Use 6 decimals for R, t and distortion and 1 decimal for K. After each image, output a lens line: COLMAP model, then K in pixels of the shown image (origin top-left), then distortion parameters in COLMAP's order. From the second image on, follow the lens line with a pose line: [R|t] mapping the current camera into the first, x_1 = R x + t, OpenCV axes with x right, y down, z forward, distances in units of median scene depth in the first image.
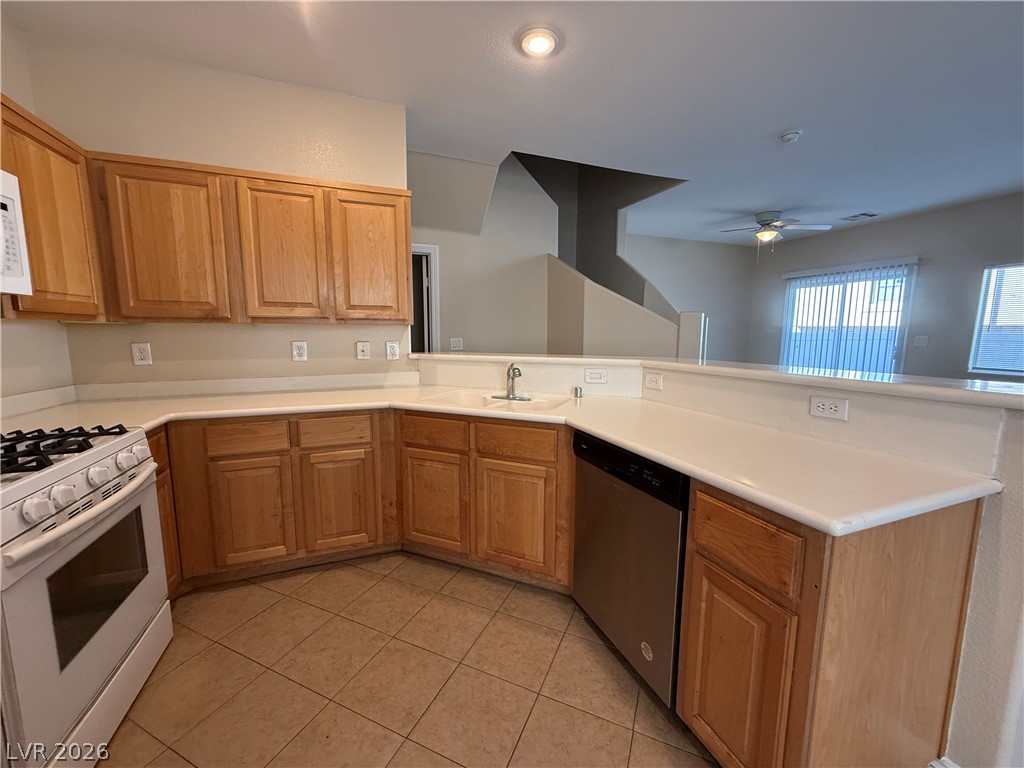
lens RADIAL K [[407.4, 0, 511.2], [0, 407.4, 382.2], [0, 0, 1]] dist [0.000805, 0.000125]
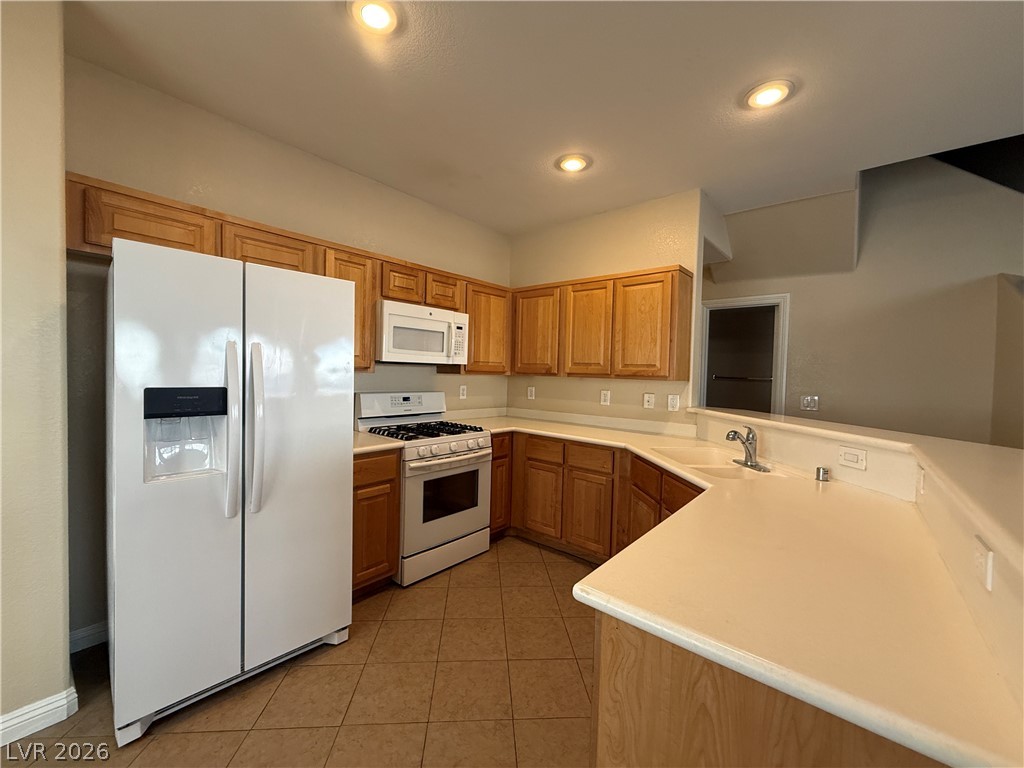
lens RADIAL K [[407.4, 0, 508.3], [0, 407.4, 382.3], [0, 0, 1]] dist [0.000805, 0.000125]
pose [[0.472456, 0.033553, -0.880715, 0.605037], [-0.134684, 0.990287, -0.034523, -0.044314], [0.871003, 0.134929, 0.472386, 0.100104]]
